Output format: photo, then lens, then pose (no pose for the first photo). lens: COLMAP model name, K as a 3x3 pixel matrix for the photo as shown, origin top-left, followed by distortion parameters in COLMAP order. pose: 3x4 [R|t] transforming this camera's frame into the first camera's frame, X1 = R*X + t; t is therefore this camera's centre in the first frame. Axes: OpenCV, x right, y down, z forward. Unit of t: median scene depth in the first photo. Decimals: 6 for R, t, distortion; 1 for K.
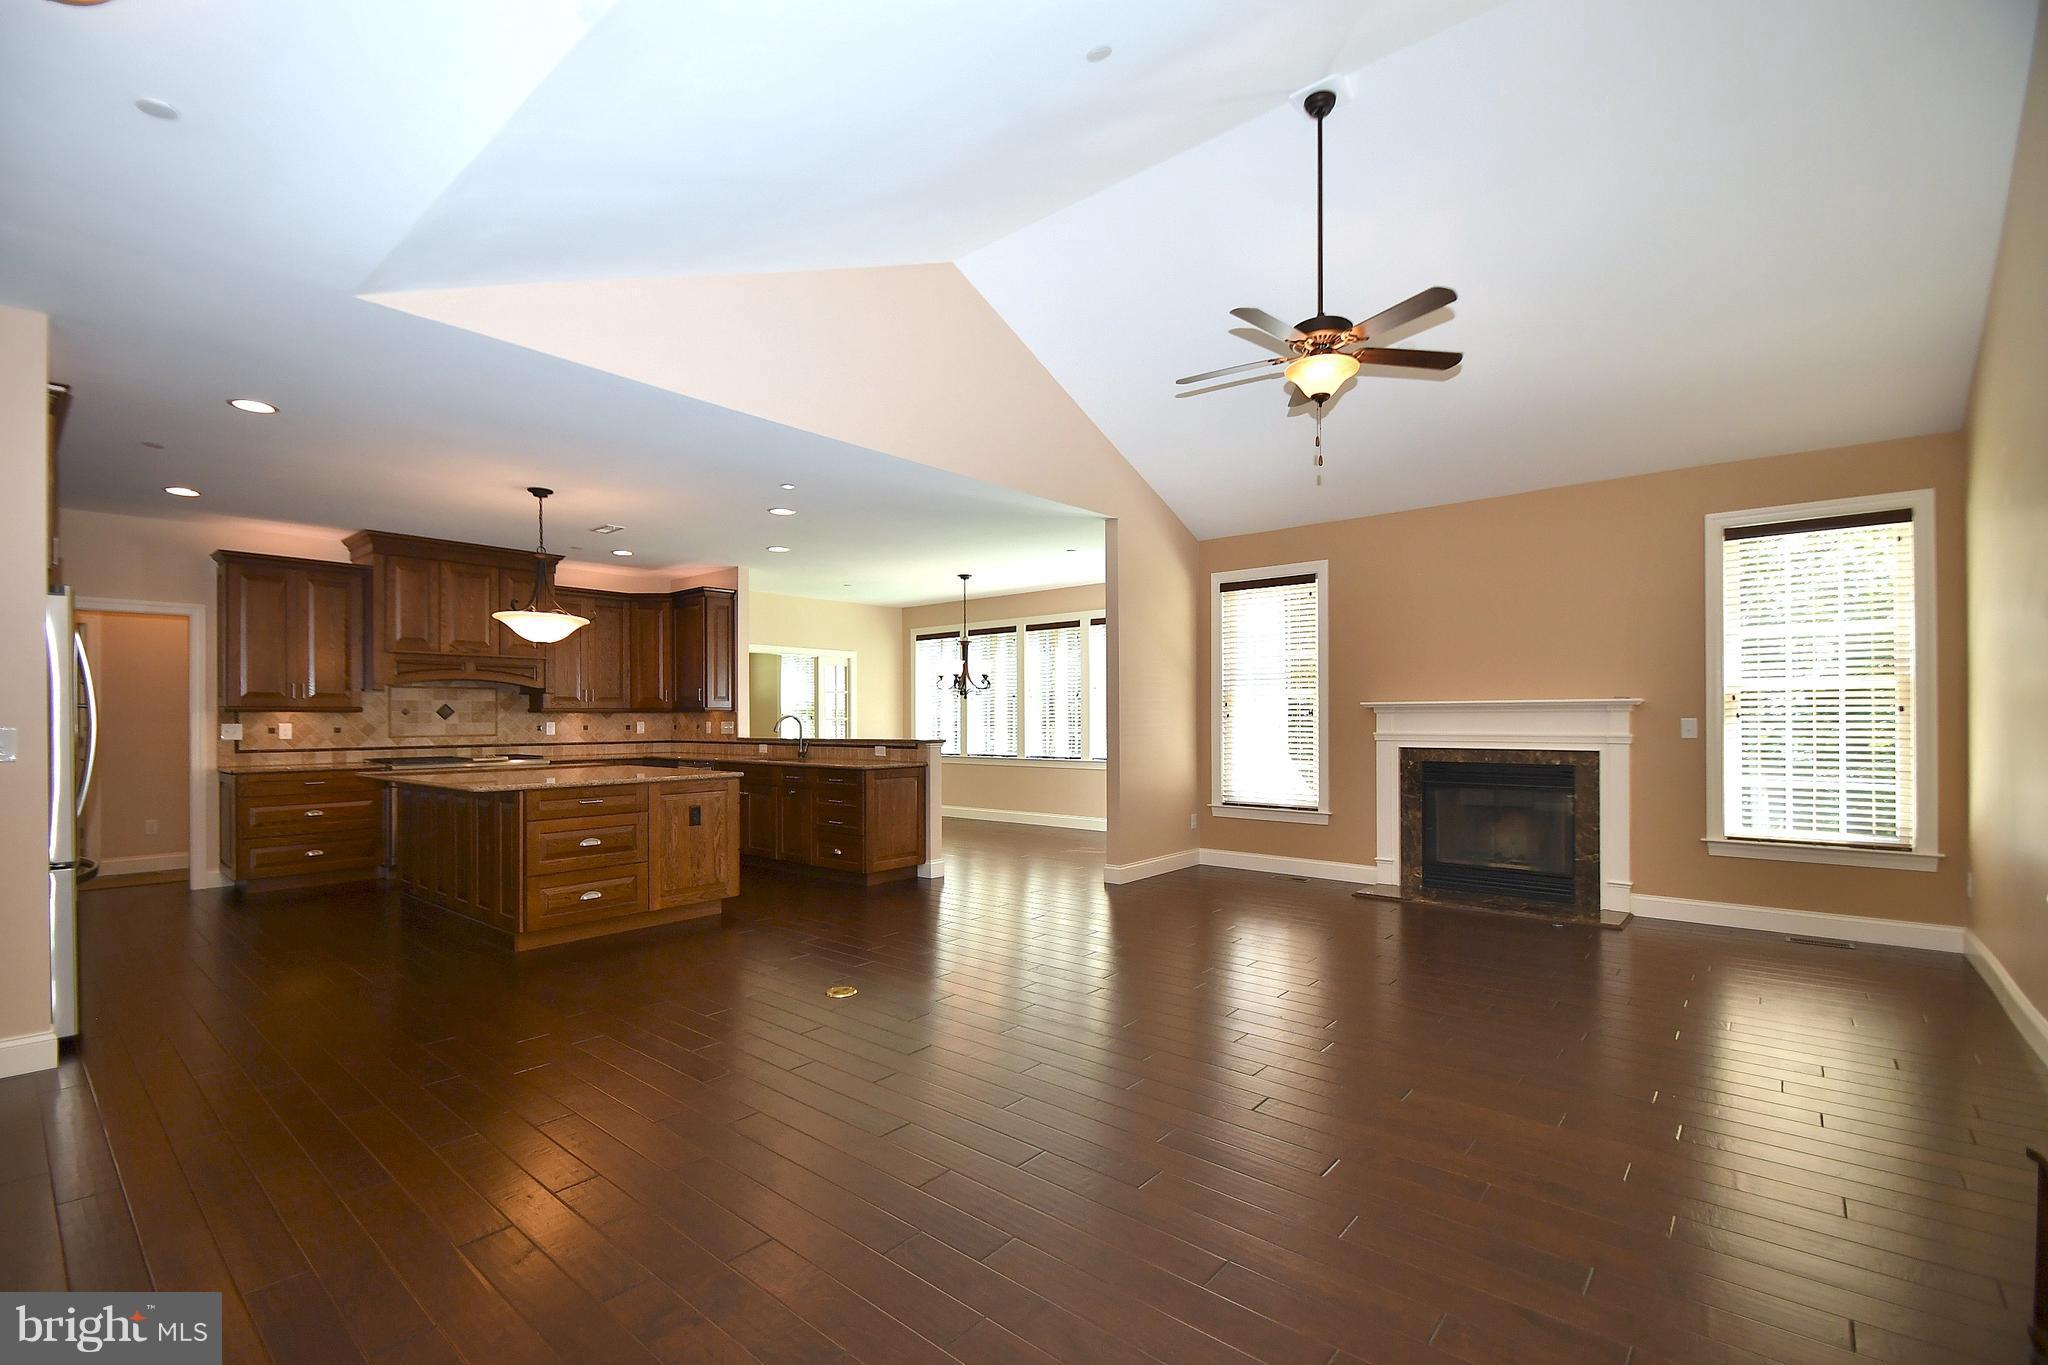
lens RADIAL K [[904.6, 0, 1017.8], [0, 904.6, 715.4], [0, 0, 1]] dist [0.000278, -0.012630]
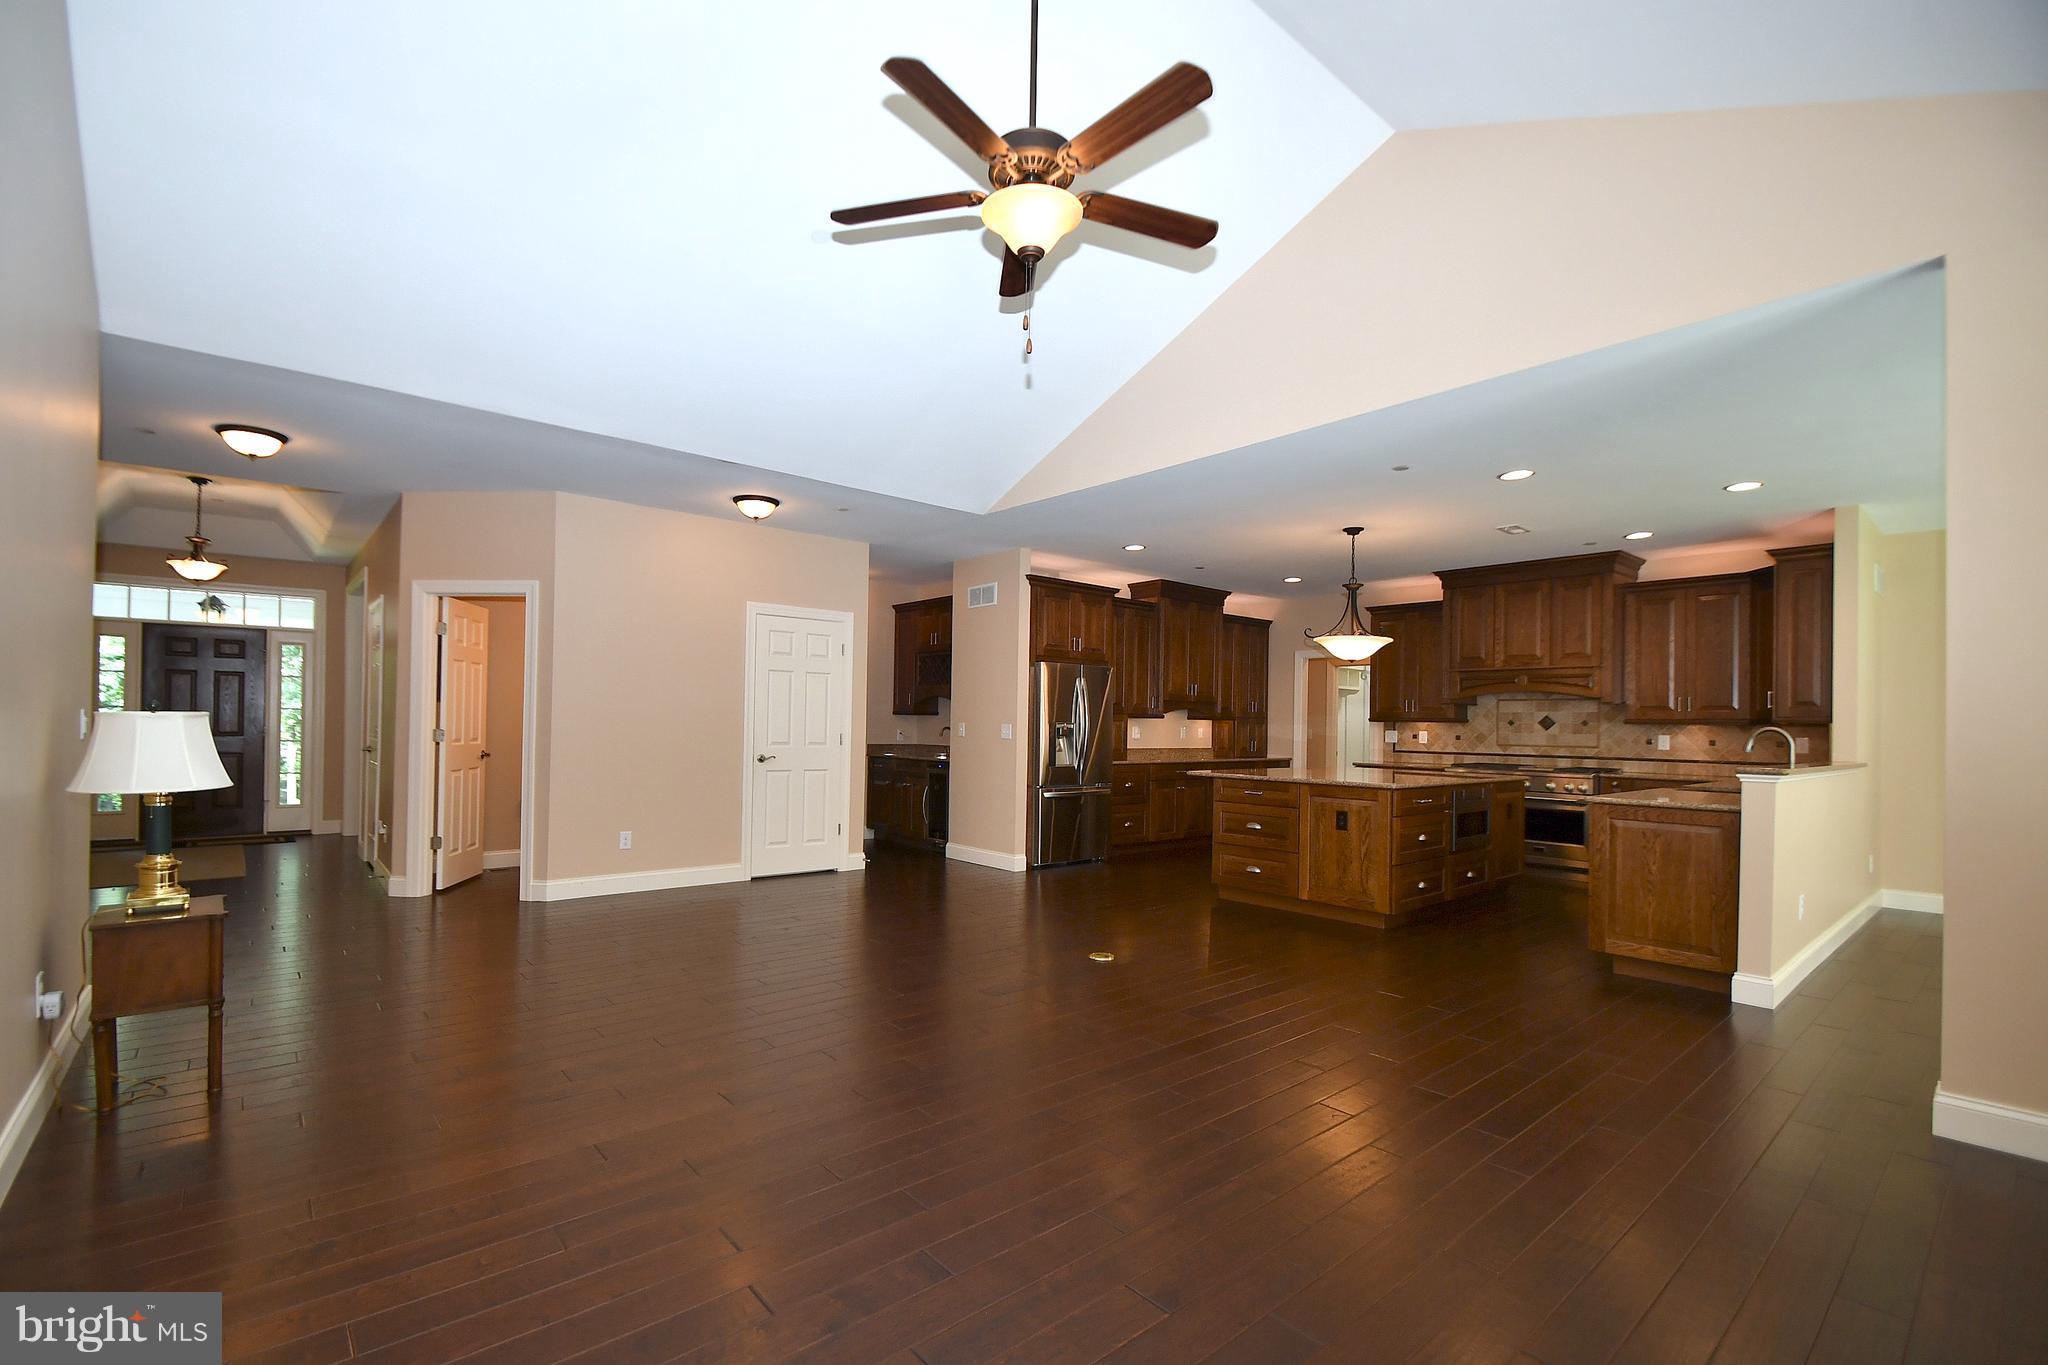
lens RADIAL K [[892.8, 0, 1009.2], [0, 892.8, 718.2], [0, 0, 1]] dist [0.021890, -0.014347]
pose [[-0.163948, -0.006254, -0.986449, 0.538287], [-0.012633, 0.999911, -0.004239, 0.003105], [0.986388, 0.011766, -0.164013, 0.604259]]
